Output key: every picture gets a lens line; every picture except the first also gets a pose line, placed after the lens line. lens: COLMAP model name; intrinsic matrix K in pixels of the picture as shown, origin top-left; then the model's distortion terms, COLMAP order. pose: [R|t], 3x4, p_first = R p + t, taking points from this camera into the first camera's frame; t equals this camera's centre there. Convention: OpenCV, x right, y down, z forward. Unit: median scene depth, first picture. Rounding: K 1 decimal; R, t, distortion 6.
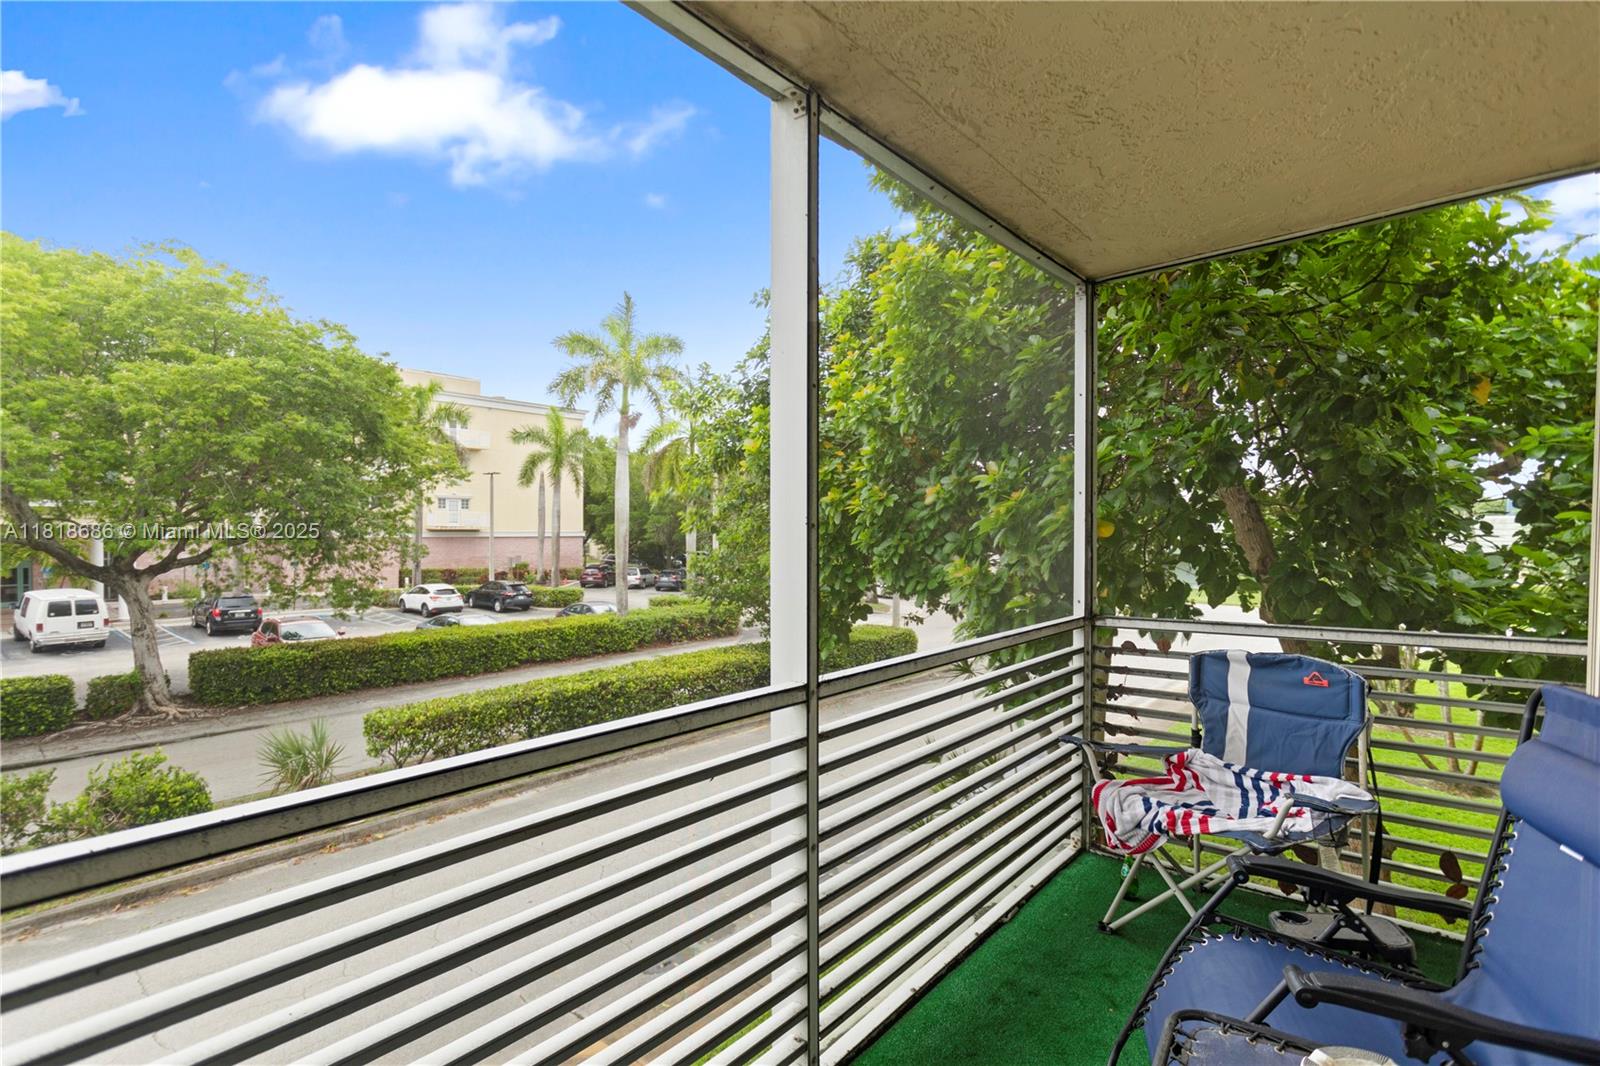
lens RADIAL K [[782.1, 0, 798.8], [0, 782.1, 536.4], [0, 0, 1]] dist [0.000947, 0.000331]
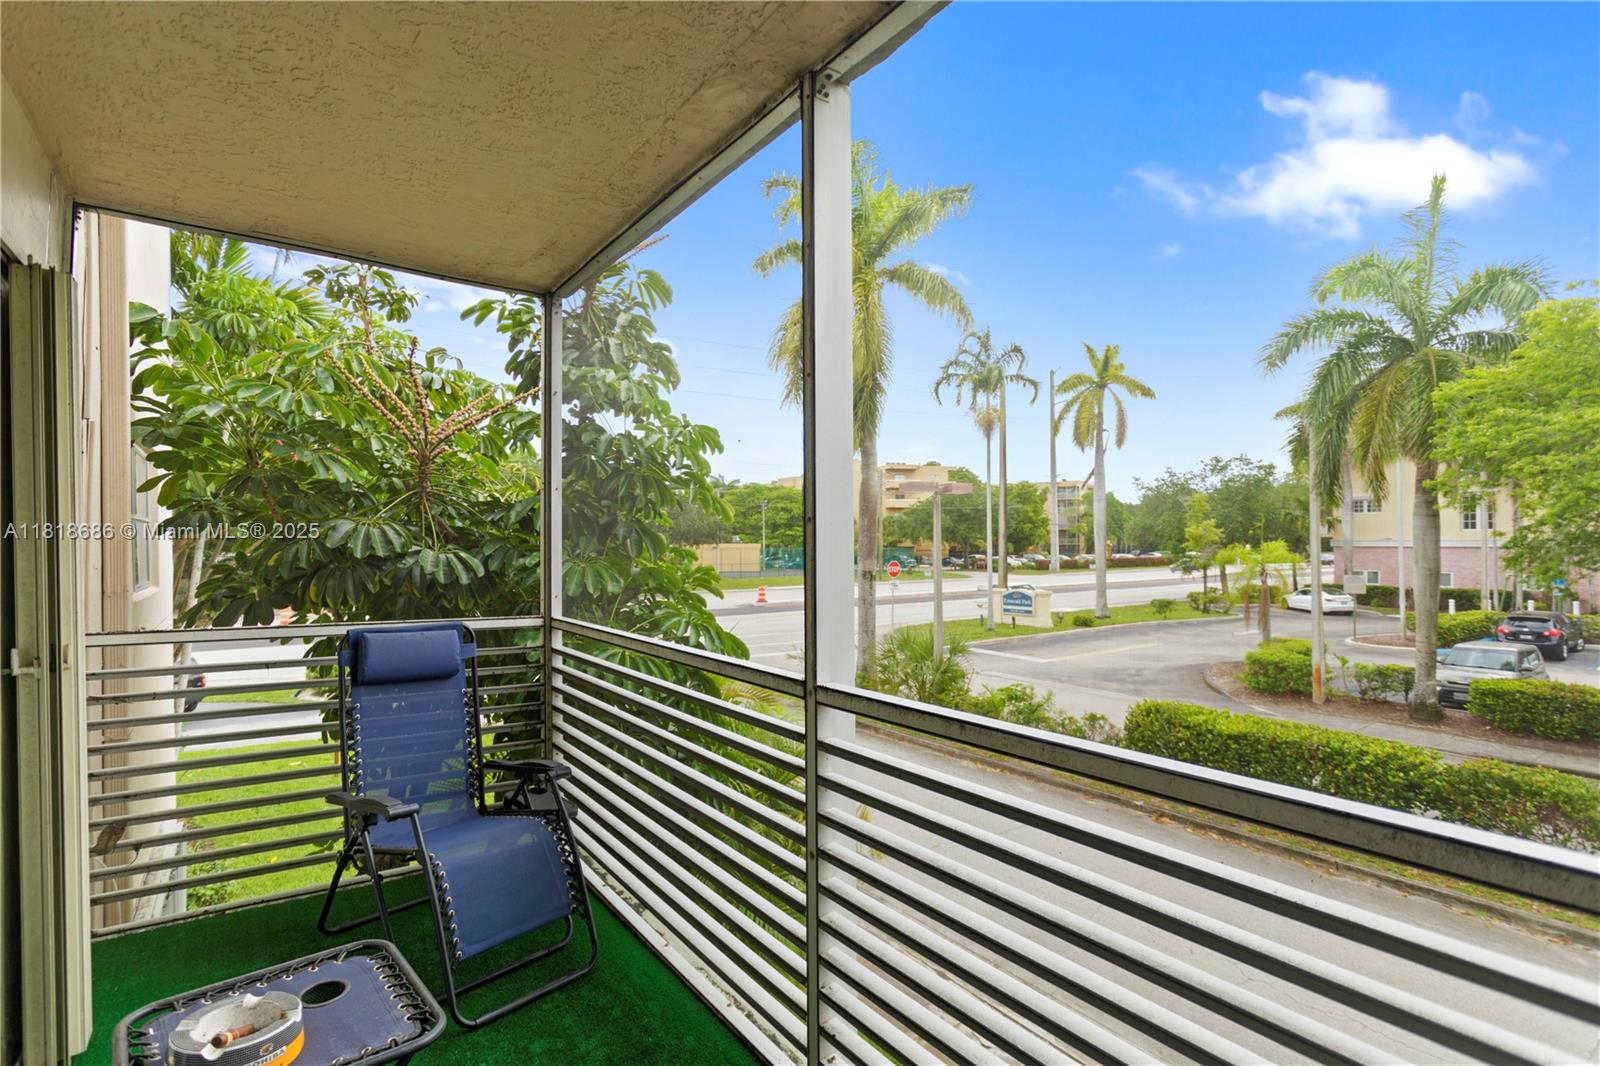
lens RADIAL K [[782.1, 0, 798.4], [0, 782.1, 531.5], [0, 0, 1]] dist [0.000947, 0.000331]
pose [[-0.243018, -0.009664, -0.969974, 0.951311], [-0.009913, 0.999923, -0.007478, 0.008380], [0.969971, 0.007798, -0.243096, 1.210471]]
